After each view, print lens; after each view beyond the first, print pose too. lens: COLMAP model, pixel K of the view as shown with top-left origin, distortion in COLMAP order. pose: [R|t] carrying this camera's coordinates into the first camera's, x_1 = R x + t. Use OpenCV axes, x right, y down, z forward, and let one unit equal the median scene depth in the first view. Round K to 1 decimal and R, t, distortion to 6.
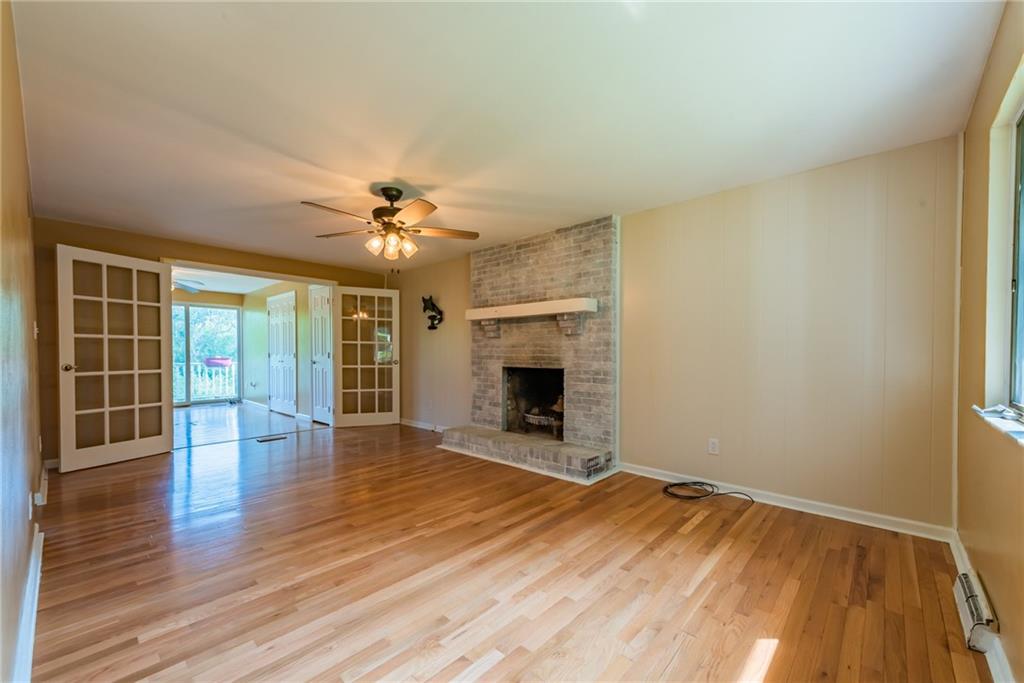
lens RADIAL K [[402.4, 0, 515.3], [0, 402.4, 362.2], [0, 0, 1]] dist [0.013471, -0.002698]
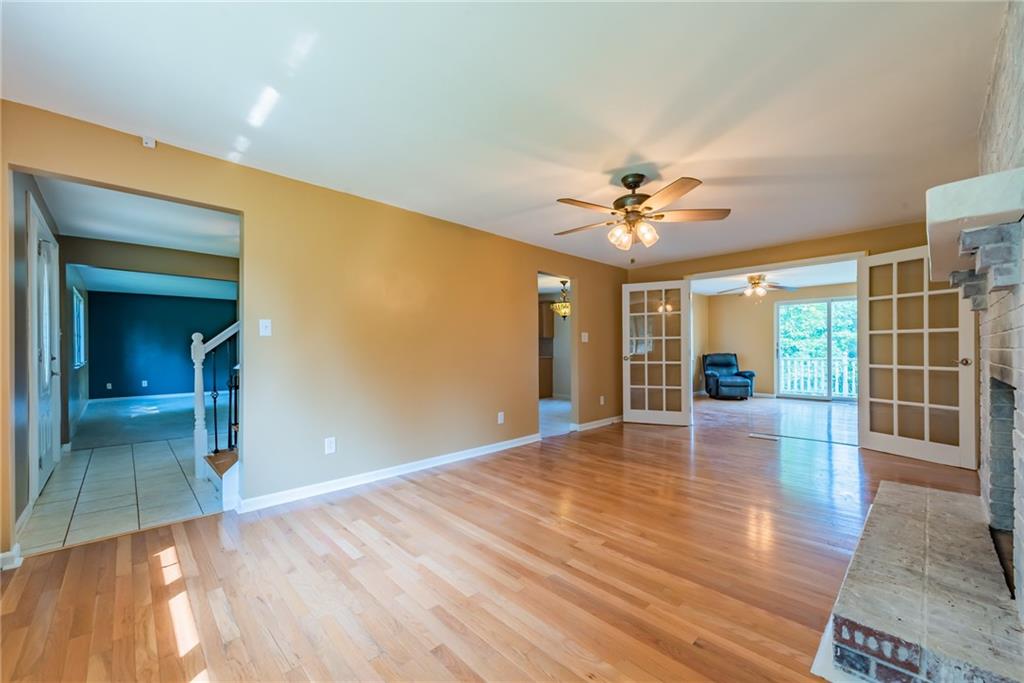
lens RADIAL K [[402.4, 0, 516.2], [0, 402.4, 351.1], [0, 0, 1]] dist [0.013471, -0.002698]
pose [[-0.058082, -0.000080, -0.998312, 0.668744], [-0.016389, 0.999865, 0.000873, -0.012387], [0.998177, 0.016412, -0.058076, 0.799848]]
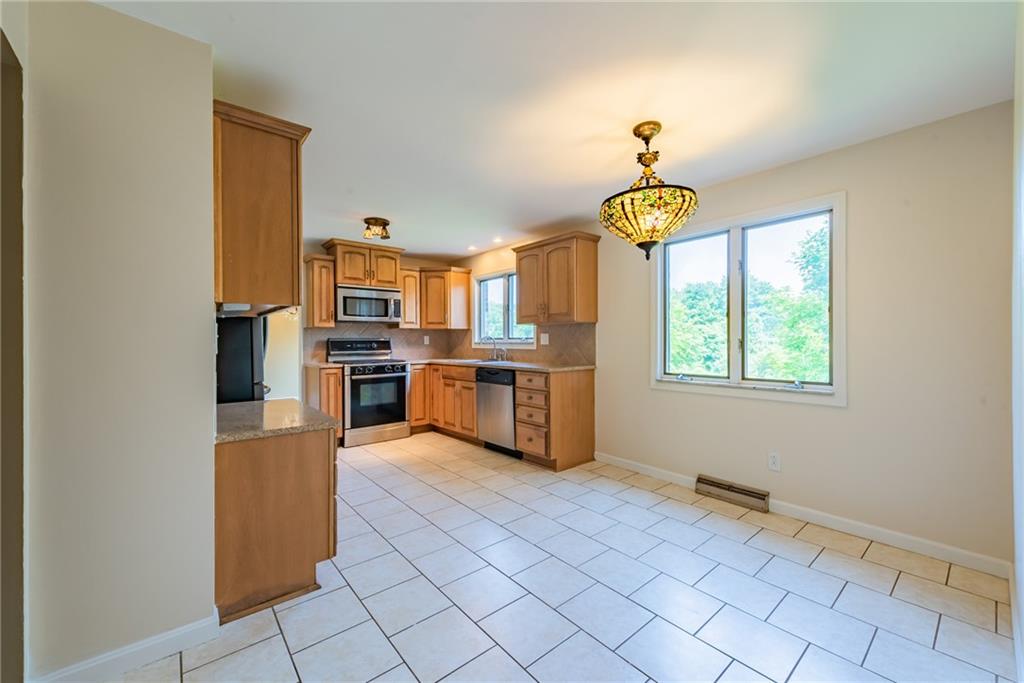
lens RADIAL K [[402.4, 0, 514.0], [0, 402.4, 343.6], [0, 0, 1]] dist [0.013471, -0.002698]
pose [[-0.127948, 0.001865, -0.991779, -1.036487], [-0.010341, 0.999941, 0.003214, -0.051490], [0.991727, 0.010667, -0.127921, 0.803596]]
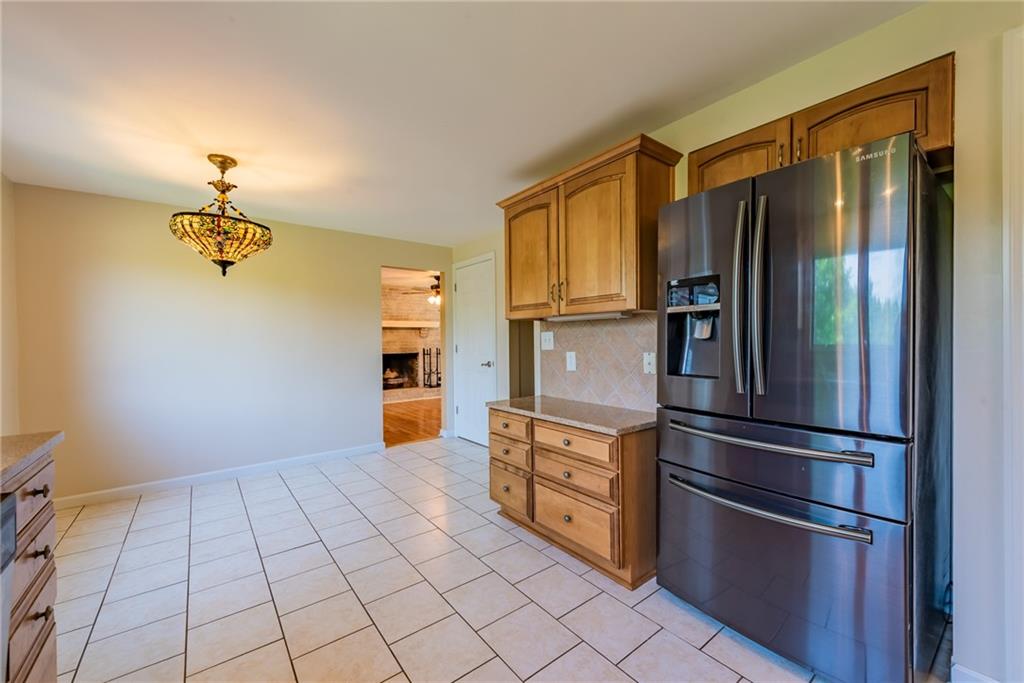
lens RADIAL K [[402.4, 0, 512.8], [0, 402.4, 342.0], [0, 0, 1]] dist [0.013471, -0.002698]
pose [[0.164882, -0.012218, 0.986238, -2.593517], [0.026605, 0.999615, 0.007936, -0.060287], [-0.985954, 0.024930, 0.165143, 0.204751]]
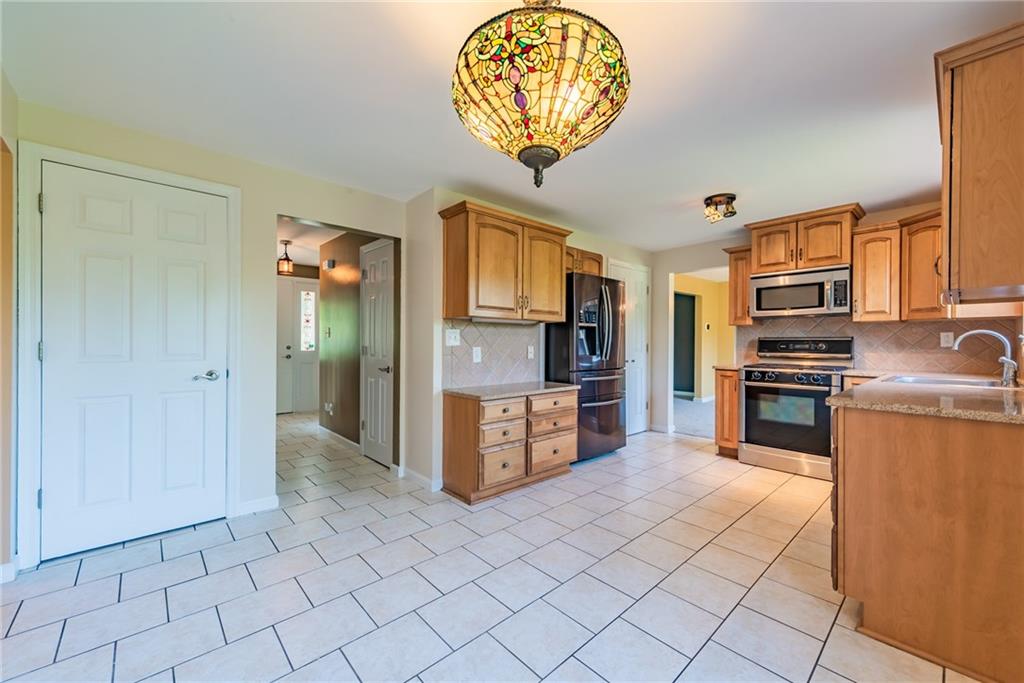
lens RADIAL K [[402.4, 0, 516.7], [0, 402.4, 343.1], [0, 0, 1]] dist [0.013471, -0.002698]
pose [[-0.996402, -0.009143, 0.084263, -1.845154], [-0.007581, 0.999794, 0.018830, -0.060329], [-0.084417, 0.018123, -0.996266, 1.370153]]
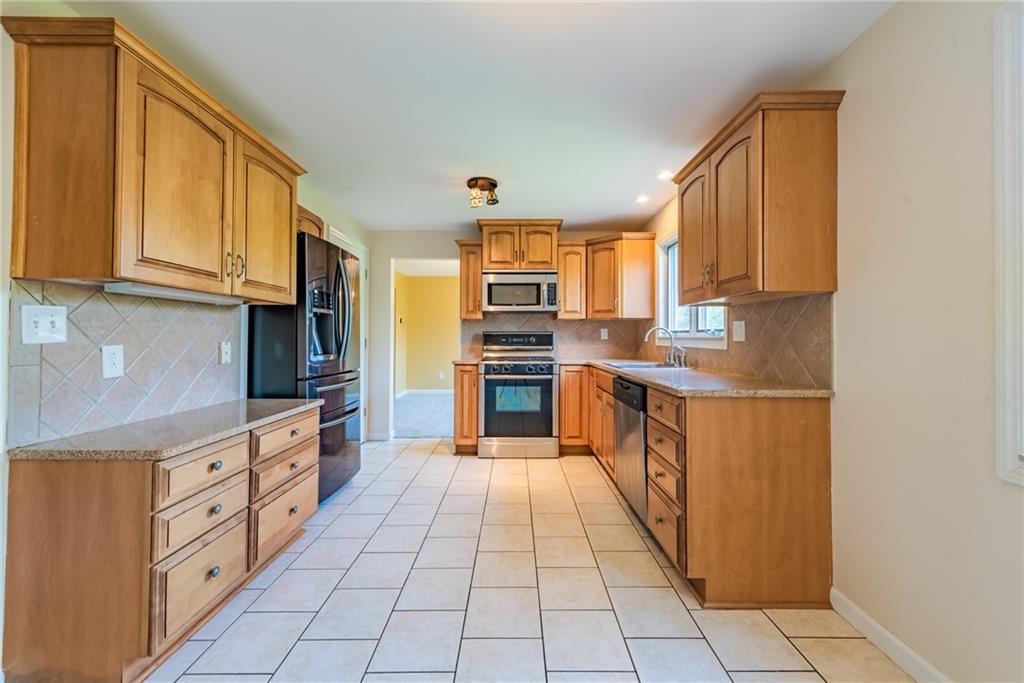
lens RADIAL K [[402.4, 0, 515.2], [0, 402.4, 332.8], [0, 0, 1]] dist [0.013471, -0.002698]
pose [[-0.734722, -0.015057, -0.678201, -1.660903], [-0.016899, 0.999850, -0.003891, -0.050818], [0.678158, 0.008602, -0.734866, 1.023457]]
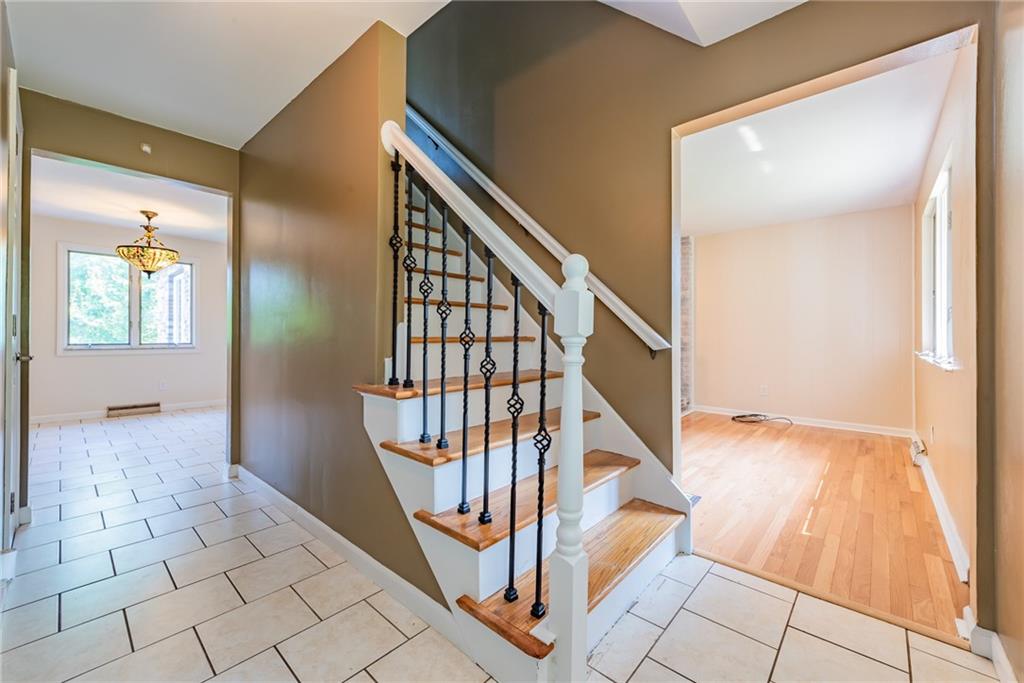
lens RADIAL K [[402.4, 0, 518.3], [0, 402.4, 335.9], [0, 0, 1]] dist [0.013471, -0.002698]
pose [[0.999818, -0.001295, 0.019054, -0.491703], [0.001669, 0.999805, -0.019669, 0.032934], [-0.019025, 0.019698, 0.999625, -0.542558]]
